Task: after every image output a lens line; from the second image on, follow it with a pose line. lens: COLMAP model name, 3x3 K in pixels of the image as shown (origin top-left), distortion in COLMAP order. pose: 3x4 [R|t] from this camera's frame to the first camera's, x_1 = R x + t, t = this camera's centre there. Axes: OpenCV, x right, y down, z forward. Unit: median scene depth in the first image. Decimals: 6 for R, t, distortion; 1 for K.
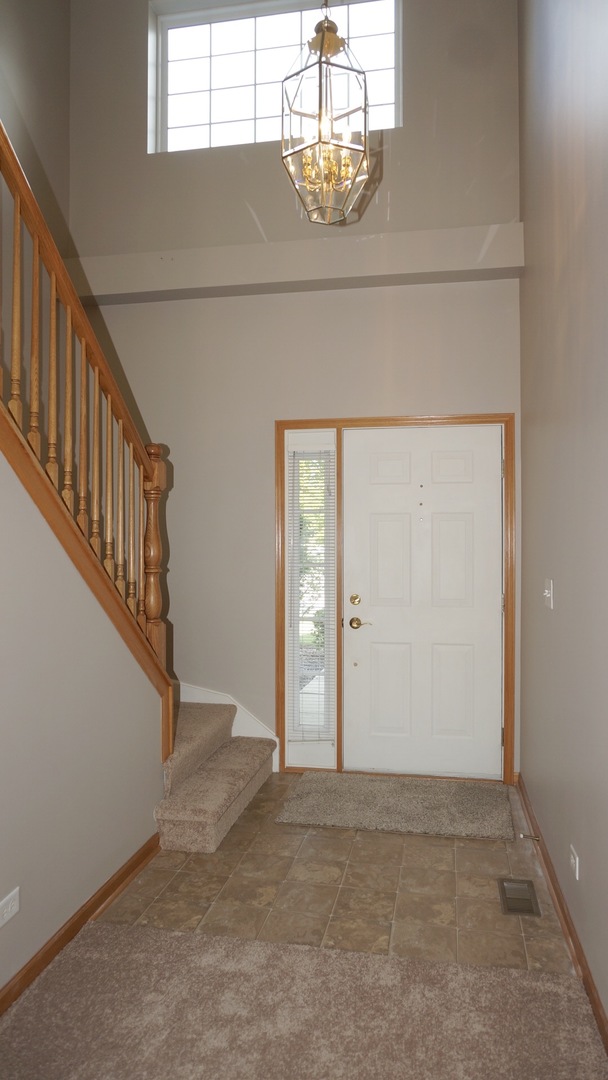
lens RADIAL K [[732.0, 0, 302.2], [0, 732.0, 542.3], [0, 0, 1]] dist [-0.052331, 0.046717]
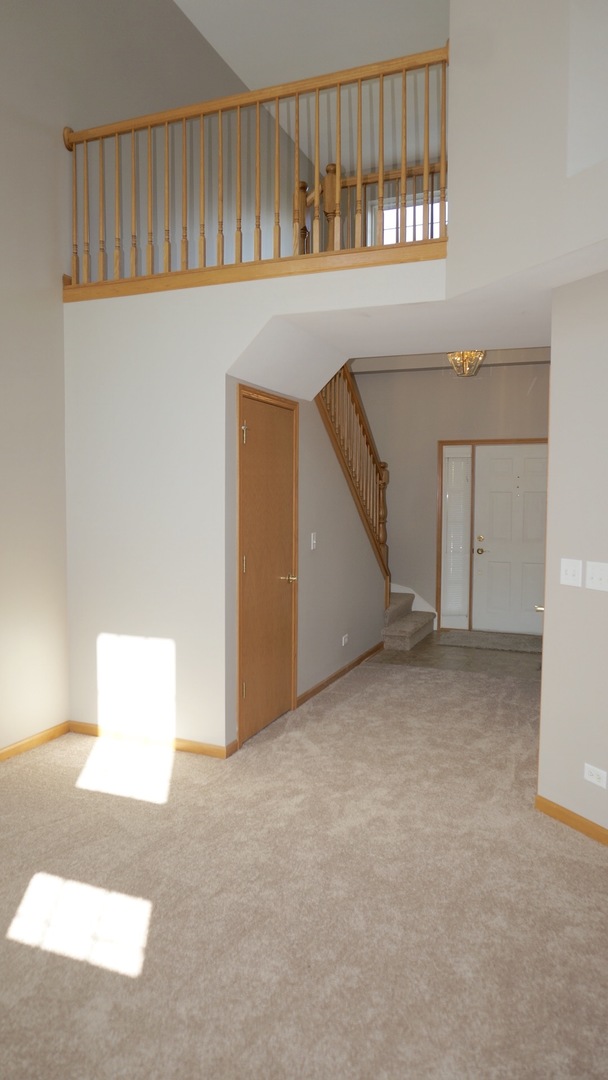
lens RADIAL K [[732.0, 0, 303.0], [0, 732.0, 548.4], [0, 0, 1]] dist [-0.052331, 0.046717]
pose [[0.980578, 0.016782, -0.195410, -0.006603], [-0.002098, 0.997173, 0.075113, -0.034682], [0.196118, -0.073244, 0.977841, -0.895213]]
